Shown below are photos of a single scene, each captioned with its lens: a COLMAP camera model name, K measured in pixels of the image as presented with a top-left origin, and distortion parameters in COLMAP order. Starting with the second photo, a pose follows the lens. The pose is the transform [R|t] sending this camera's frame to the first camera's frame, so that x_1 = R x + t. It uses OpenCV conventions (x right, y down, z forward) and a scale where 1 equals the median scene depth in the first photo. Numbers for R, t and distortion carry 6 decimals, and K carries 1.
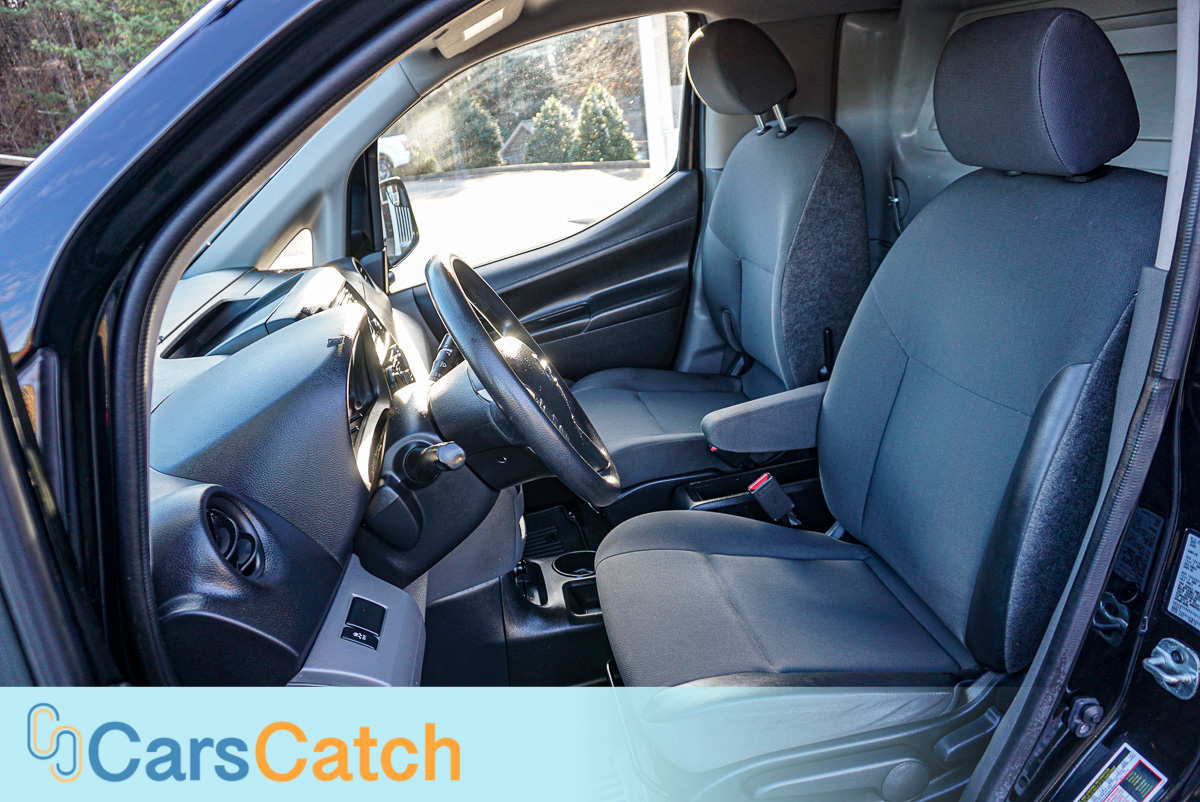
lens RADIAL K [[812.3, 0, 604.7], [0, 812.3, 400.4], [0, 0, 1]] dist [-0.039155, 0.030051]
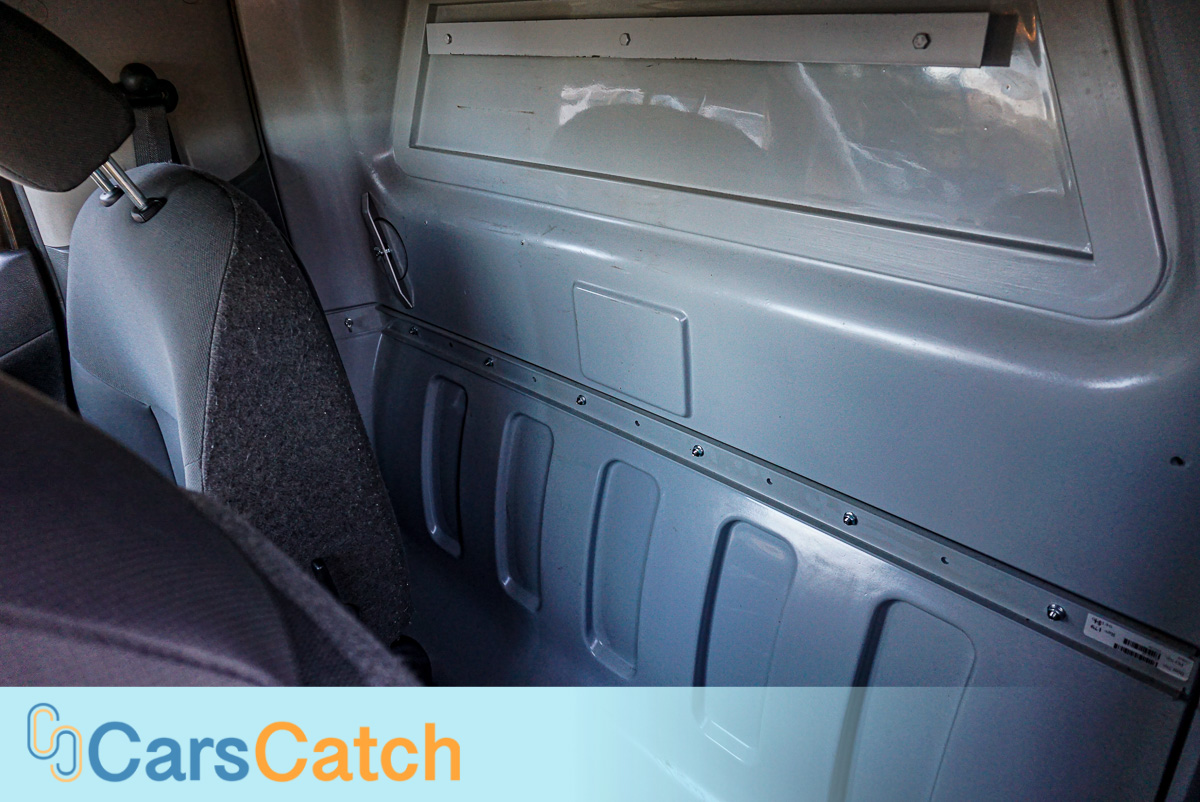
lens RADIAL K [[812.3, 0, 587.6], [0, 812.3, 396.2], [0, 0, 1]] dist [-0.039155, 0.030051]
pose [[0.846112, -0.242370, 0.474712, 0.211669], [0.204799, 0.970097, 0.130267, -0.251647], [-0.492090, -0.013000, 0.870447, 0.463029]]
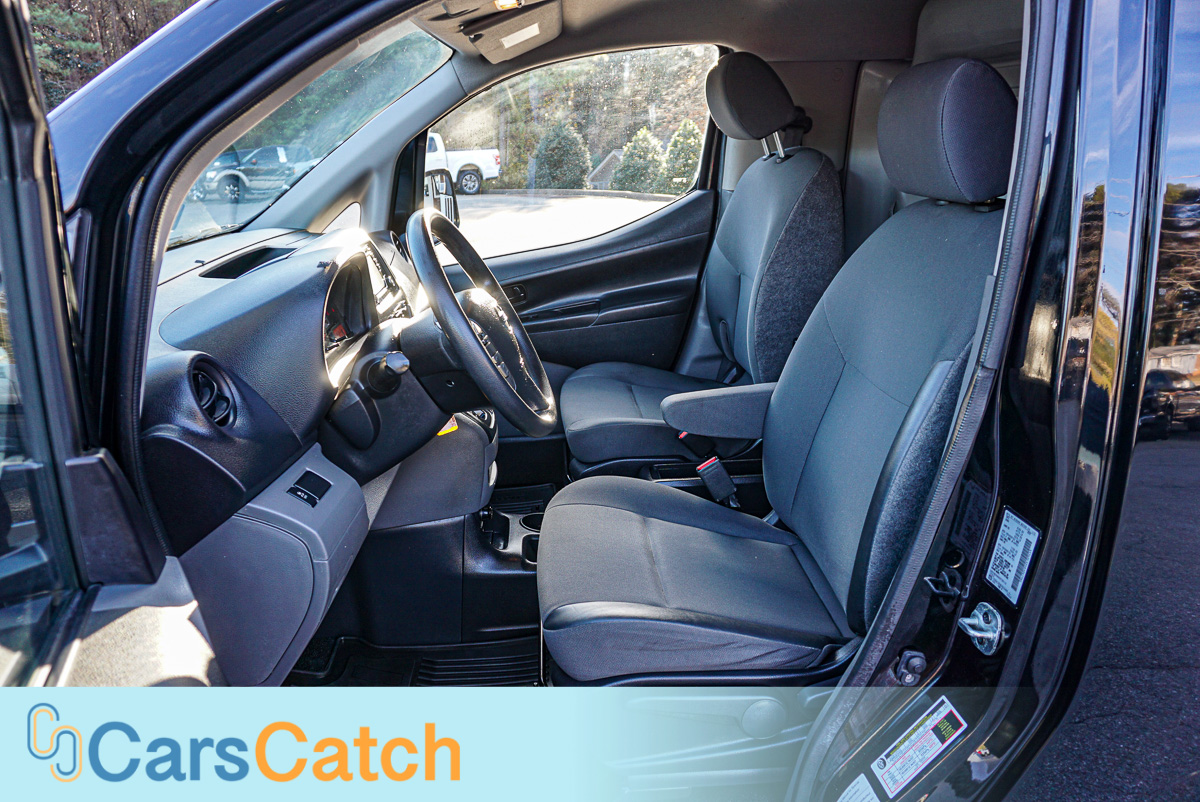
lens RADIAL K [[812.3, 0, 602.1], [0, 812.3, 401.6], [0, 0, 1]] dist [-0.039155, 0.030051]
pose [[0.988282, 0.130245, -0.079593, 0.123293], [-0.133017, 0.990643, -0.030550, 0.067793], [0.074869, 0.040779, 0.996359, -0.109728]]
